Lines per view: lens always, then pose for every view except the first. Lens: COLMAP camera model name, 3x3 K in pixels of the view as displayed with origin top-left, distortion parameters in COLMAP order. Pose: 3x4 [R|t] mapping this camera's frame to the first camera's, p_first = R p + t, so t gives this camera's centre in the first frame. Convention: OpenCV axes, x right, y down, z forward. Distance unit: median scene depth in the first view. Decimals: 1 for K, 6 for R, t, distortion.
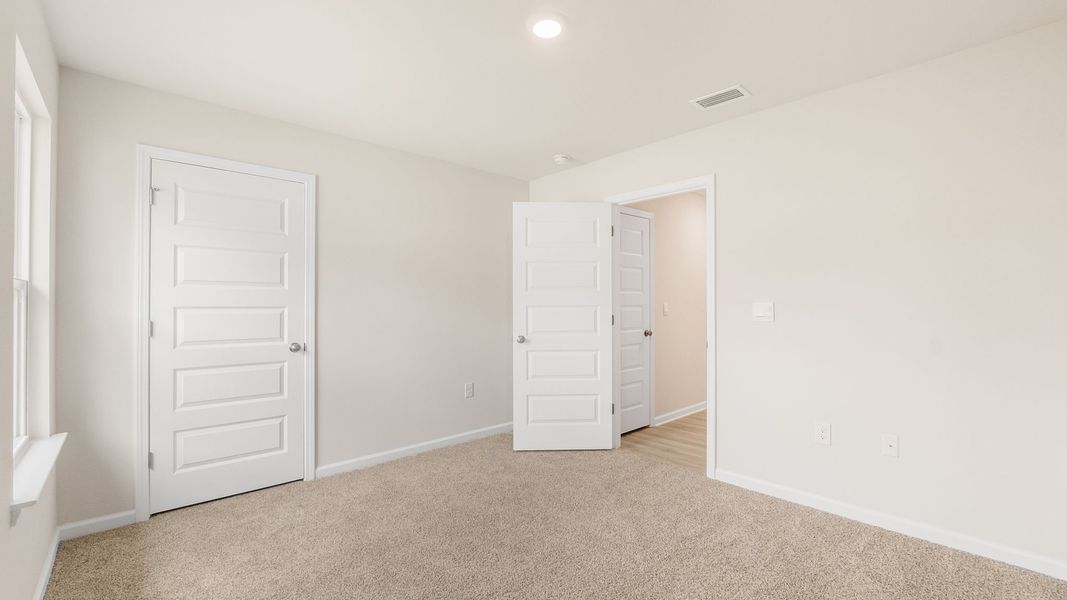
lens RADIAL K [[448.8, 0, 530.0], [0, 448.8, 301.1], [0, 0, 1]] dist [-0.013437, 0.000489]
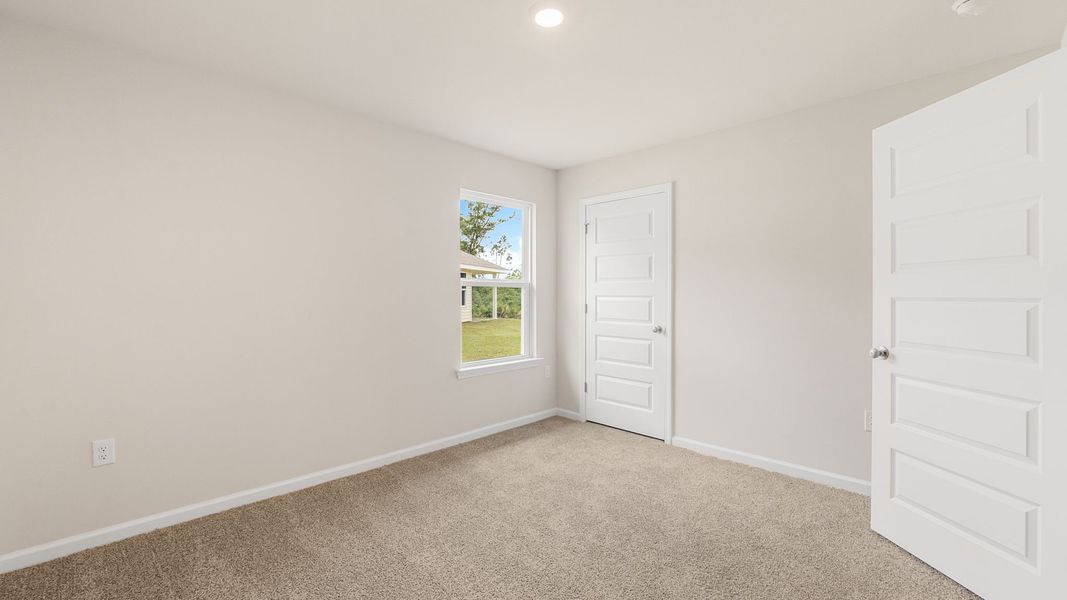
lens RADIAL K [[448.8, 0, 530.9], [0, 448.8, 293.2], [0, 0, 1]] dist [-0.013437, 0.000489]
pose [[0.034065, -0.001189, -0.999419, 0.694349], [0.001182, 0.999999, -0.001149, 0.005870], [0.999419, -0.001142, 0.034066, 0.621884]]
